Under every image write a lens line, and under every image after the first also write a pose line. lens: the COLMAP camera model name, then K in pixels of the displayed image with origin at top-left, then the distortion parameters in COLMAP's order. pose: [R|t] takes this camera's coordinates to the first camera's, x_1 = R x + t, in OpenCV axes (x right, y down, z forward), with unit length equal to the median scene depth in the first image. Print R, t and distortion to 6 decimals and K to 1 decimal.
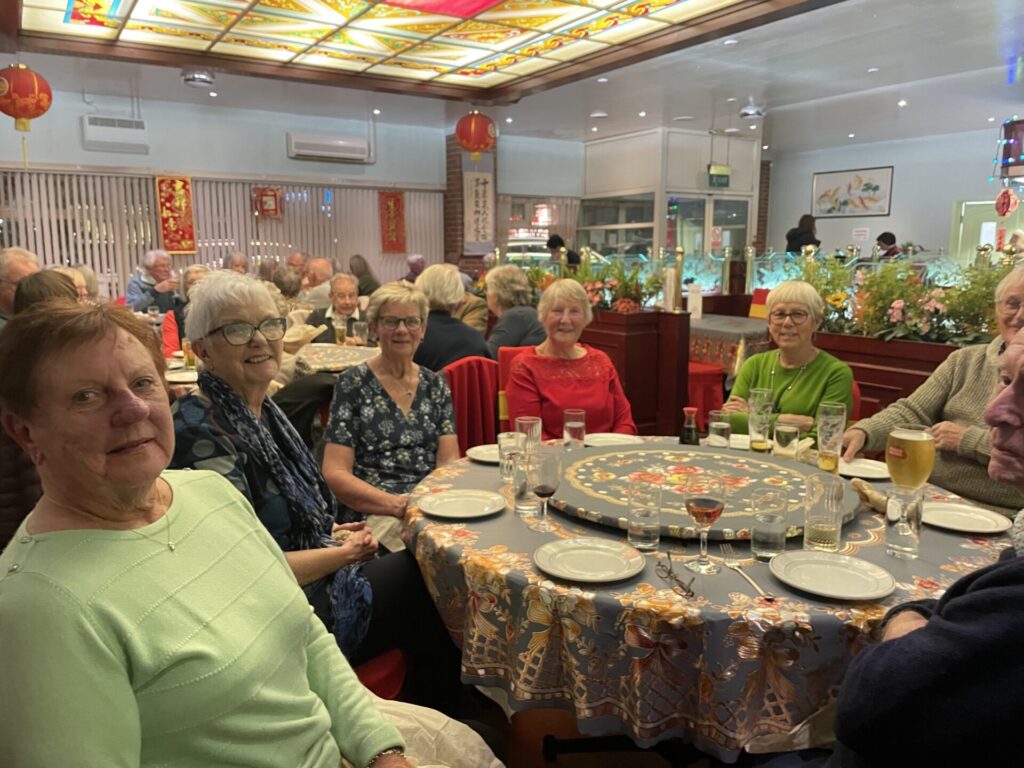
lens RADIAL K [[767.1, 0, 509.1], [0, 767.1, 385.5], [0, 0, 1]] dist [0.053351, -0.074024]
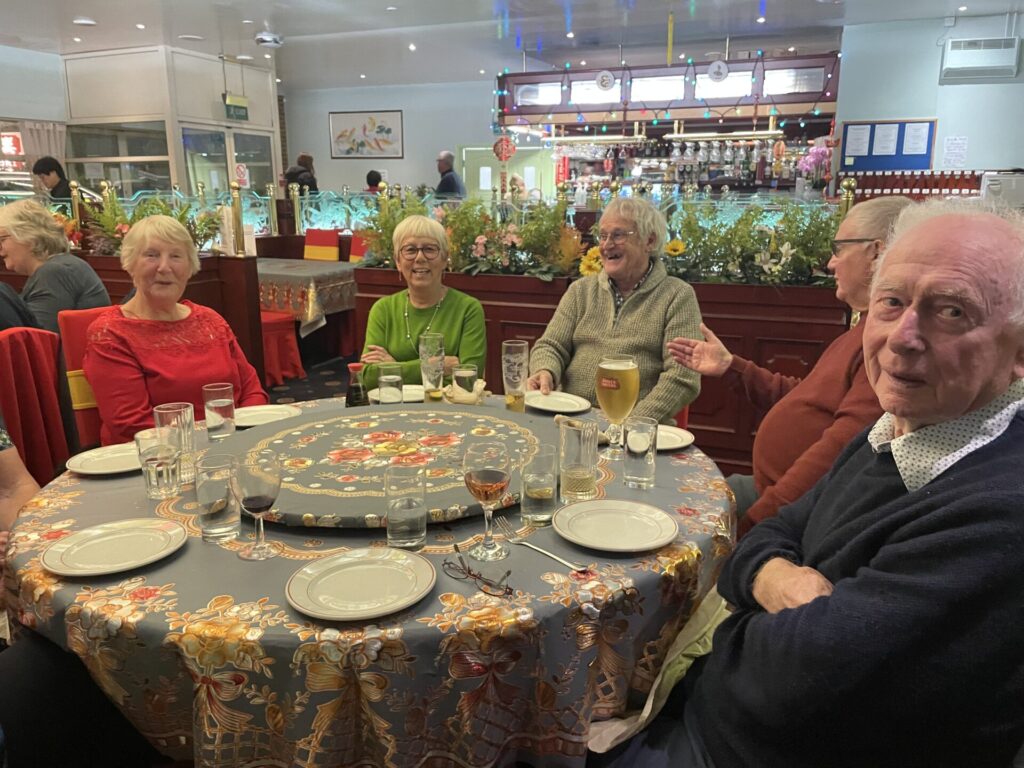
lens RADIAL K [[767.1, 0, 516.8], [0, 767.1, 382.7], [0, 0, 1]] dist [0.053351, -0.074024]
pose [[0.812337, -0.134868, 0.567380, -0.095393], [0.096012, 0.990545, 0.097992, -0.014291], [-0.575231, -0.025127, 0.817605, 0.164855]]
